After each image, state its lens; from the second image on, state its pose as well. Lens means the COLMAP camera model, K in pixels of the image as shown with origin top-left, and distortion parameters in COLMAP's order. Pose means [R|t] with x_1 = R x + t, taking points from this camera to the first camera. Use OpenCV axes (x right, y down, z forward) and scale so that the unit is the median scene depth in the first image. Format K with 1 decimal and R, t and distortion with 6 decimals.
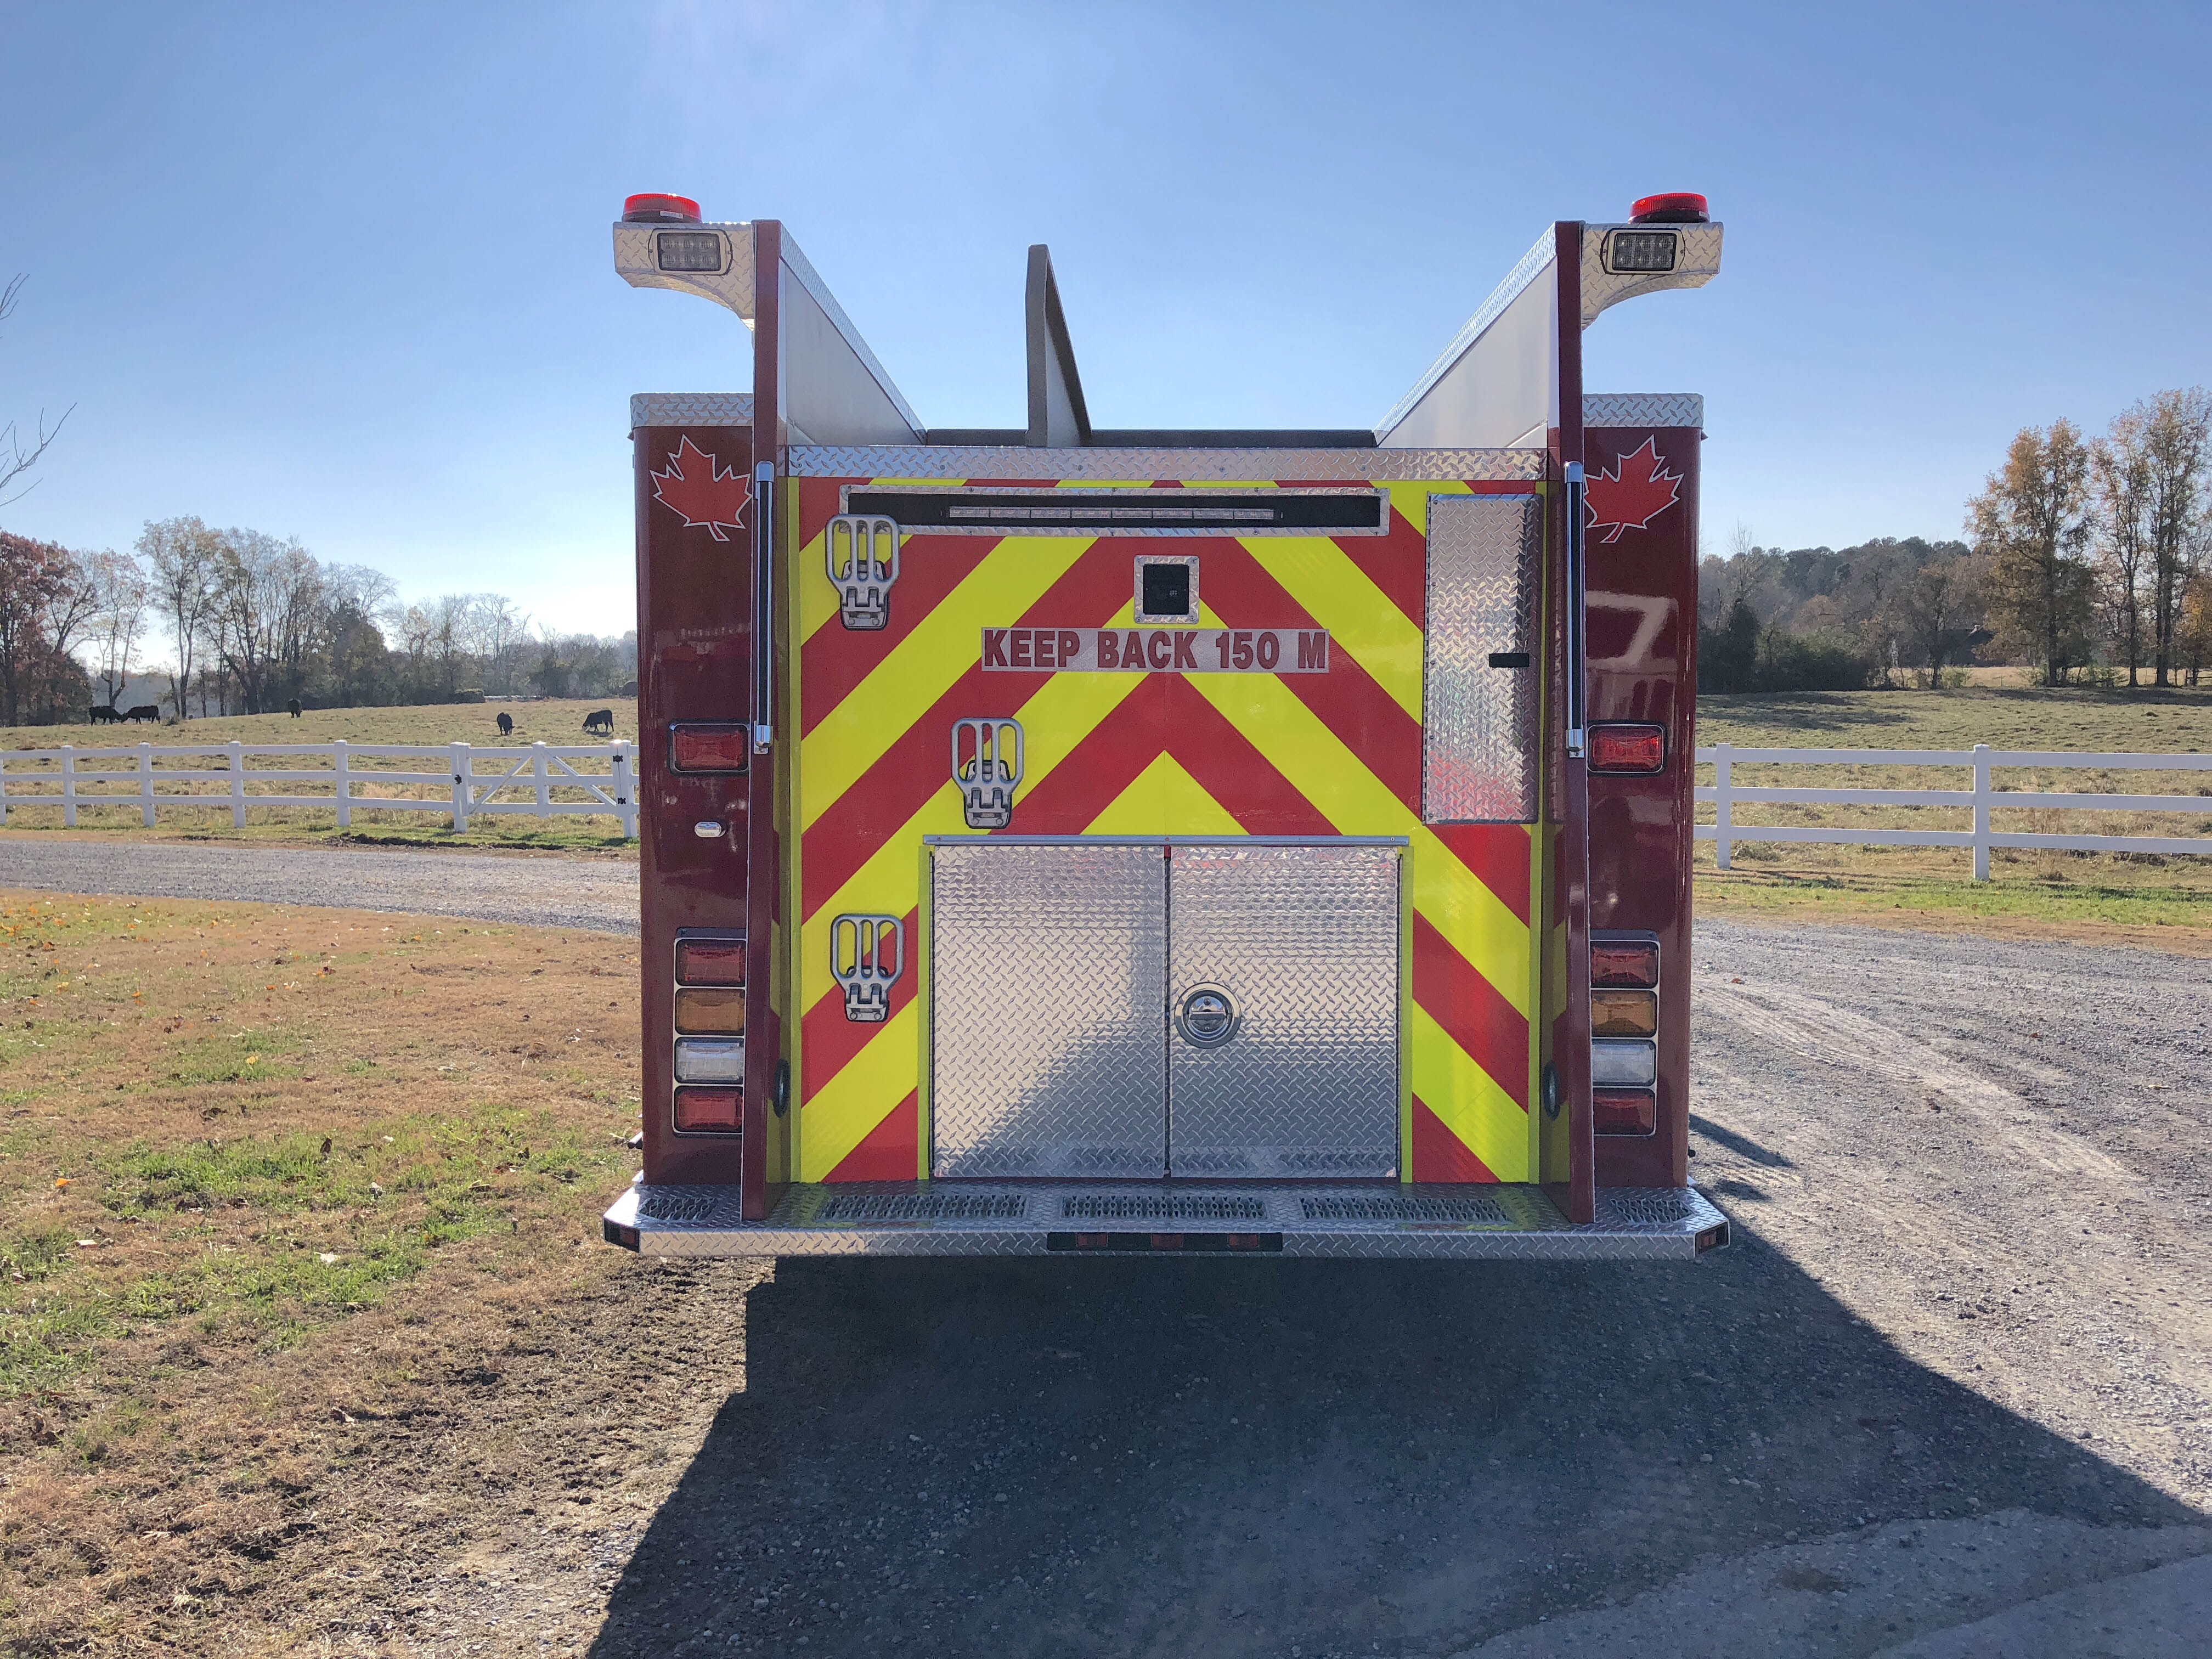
lens RADIAL K [[1809.7, 0, 1115.1], [0, 1809.7, 804.9], [0, 0, 1]] dist [0.028505, -0.029590]
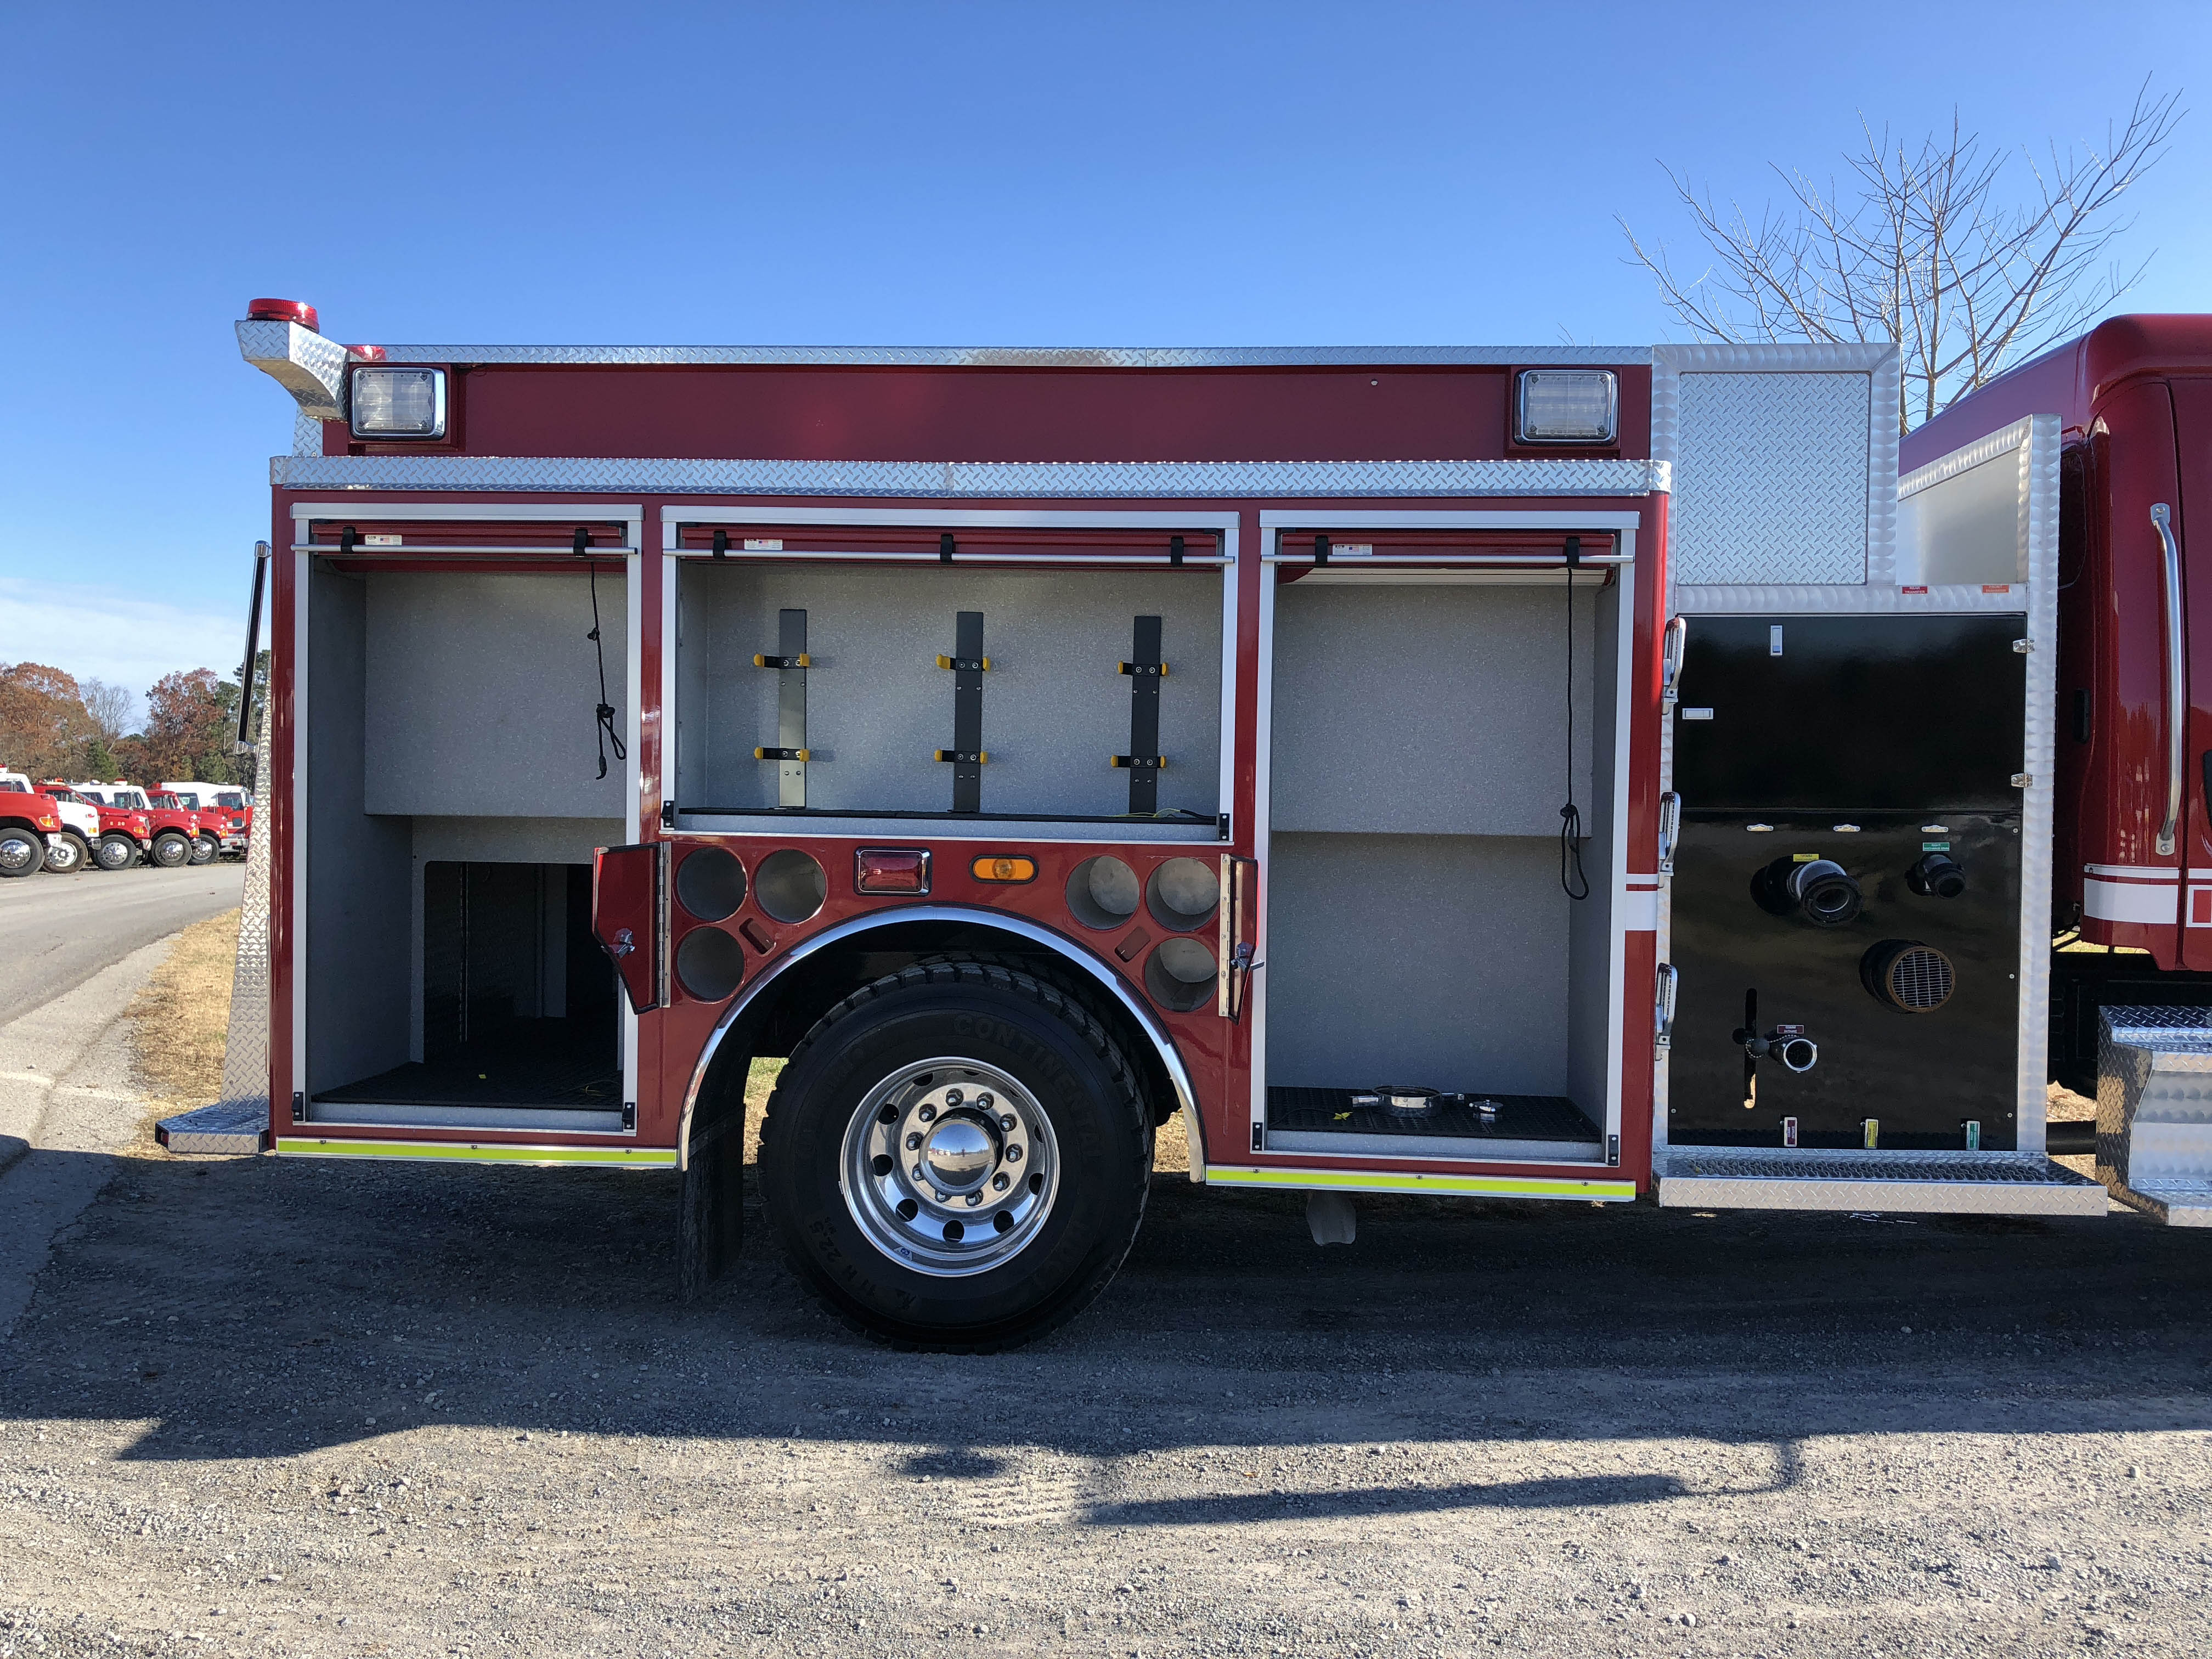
lens RADIAL K [[1809.7, 0, 1105.7], [0, 1809.7, 818.2], [0, 0, 1]] dist [0.028505, -0.029590]
pose [[-0.070030, 0.012105, -0.997471, 1.457403], [-0.070858, 0.997340, 0.017078, -0.048624], [0.995025, 0.071875, -0.068986, 1.624739]]
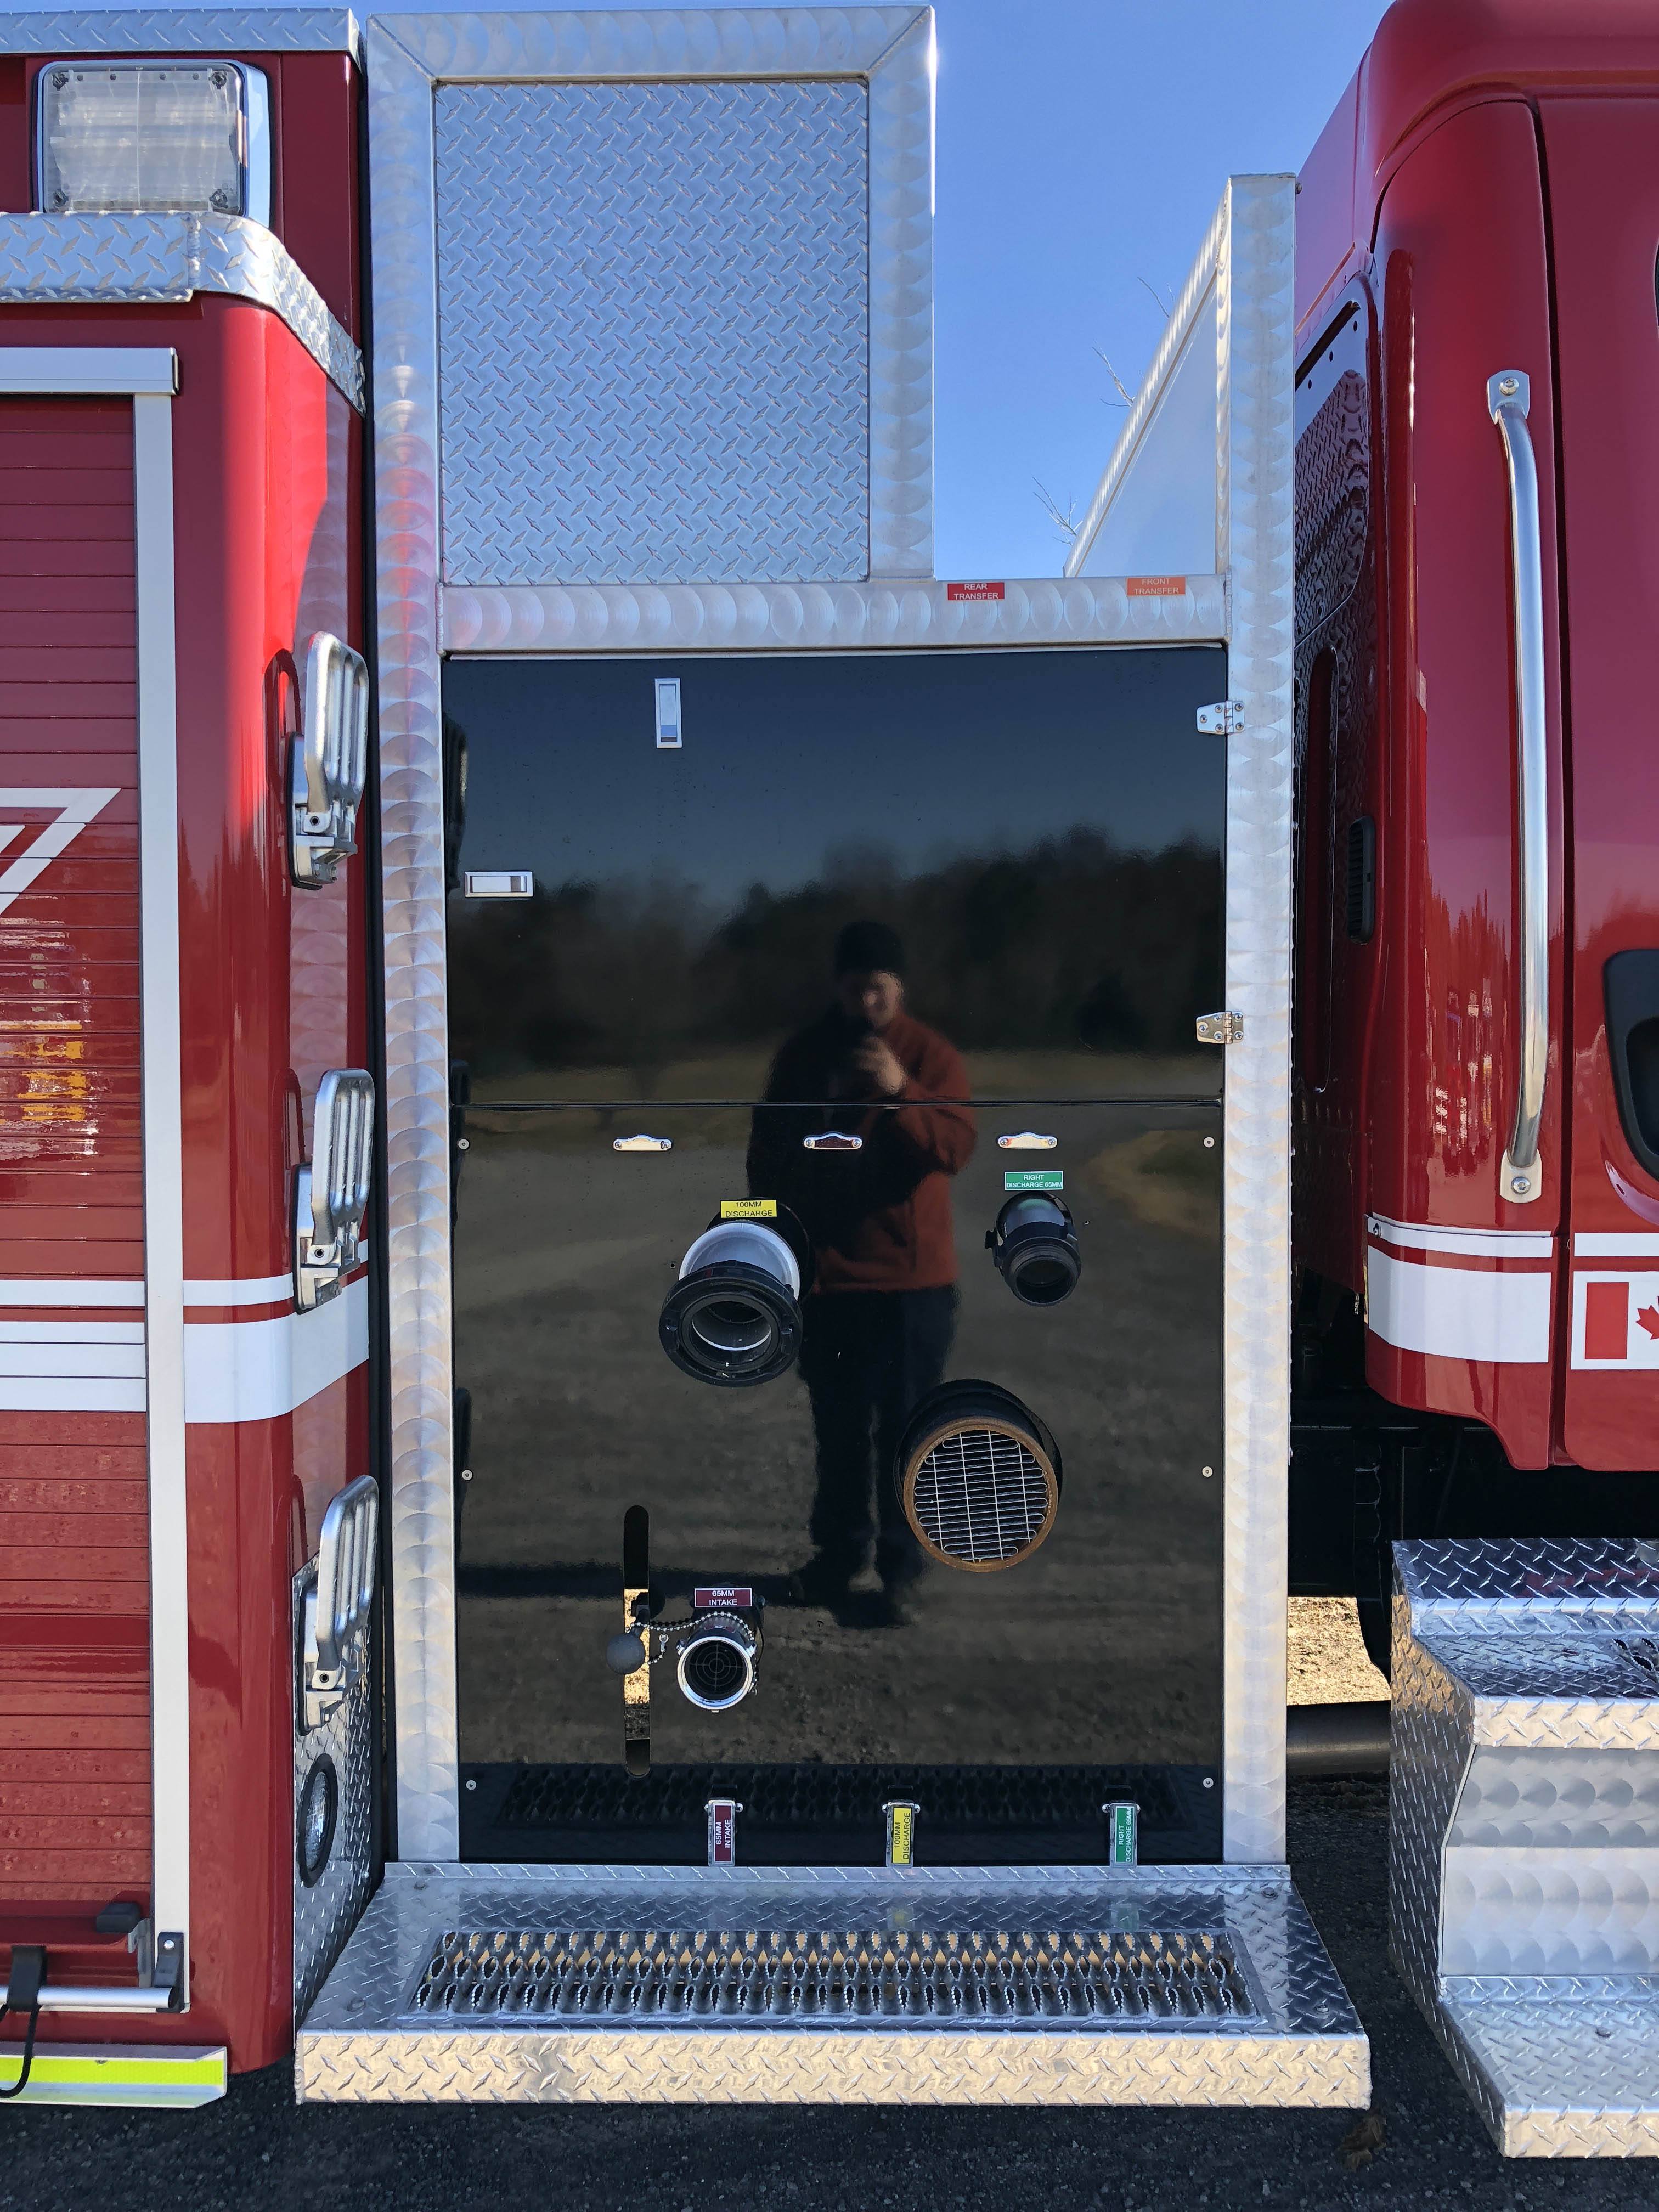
lens RADIAL K [[1809.7, 0, 826.7], [0, 1809.7, 1099.4], [0, 0, 1]] dist [0.028505, -0.029590]
pose [[-0.020311, 0.033628, -0.999228, 0.757594], [-0.057359, 0.997749, 0.034744, -0.086278], [0.998147, 0.058020, -0.018336, 2.031194]]
